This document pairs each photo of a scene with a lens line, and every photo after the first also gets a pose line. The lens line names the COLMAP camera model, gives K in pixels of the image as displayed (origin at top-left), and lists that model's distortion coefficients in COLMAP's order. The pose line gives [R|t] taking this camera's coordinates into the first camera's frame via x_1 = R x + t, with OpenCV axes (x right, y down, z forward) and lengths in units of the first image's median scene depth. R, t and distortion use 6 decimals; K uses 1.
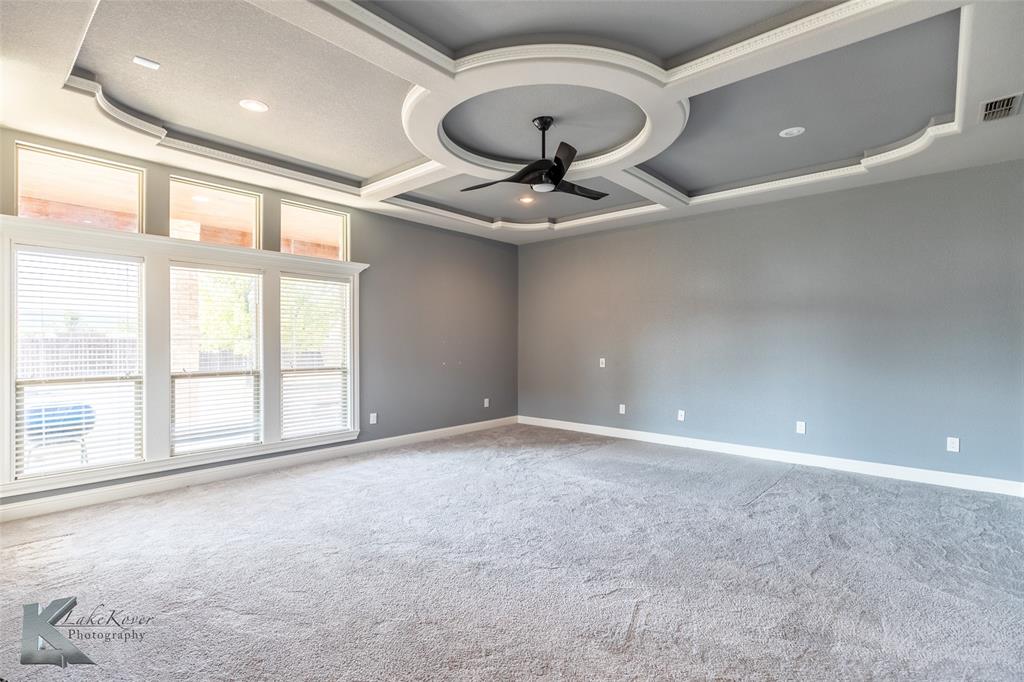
lens RADIAL K [[491.7, 0, 518.2], [0, 491.7, 345.2], [0, 0, 1]] dist [0.004041, 0.000502]
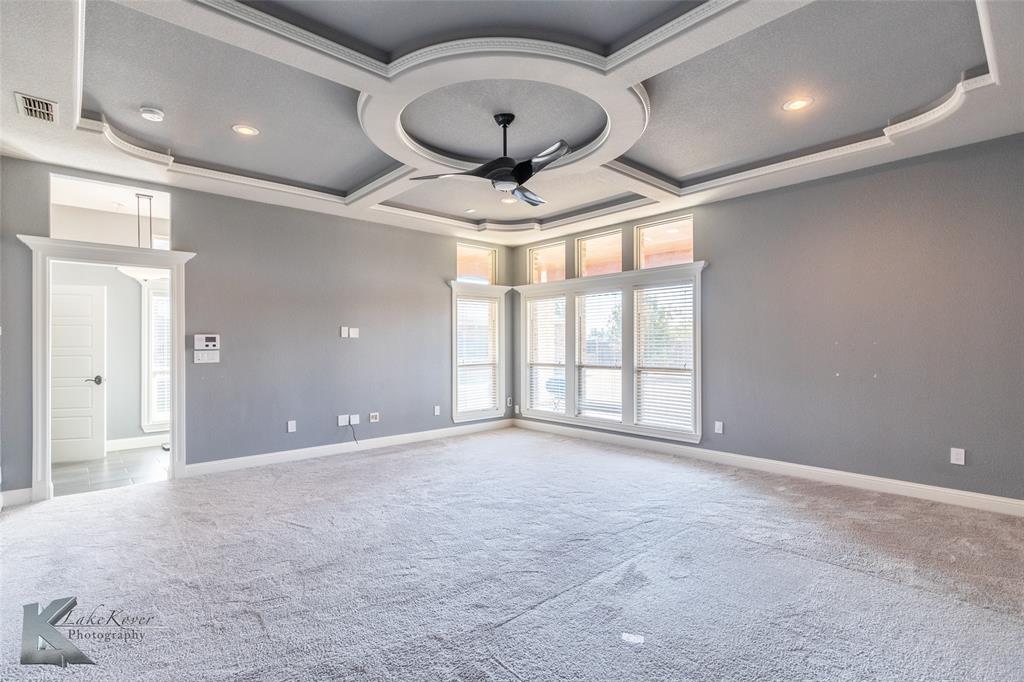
lens RADIAL K [[491.7, 0, 518.8], [0, 491.7, 339.7], [0, 0, 1]] dist [0.004041, 0.000502]
pose [[-0.110542, -0.002462, -0.993868, 0.707803], [0.005813, 0.999978, -0.003123, -0.013347], [0.993854, -0.006123, -0.110525, 0.795557]]
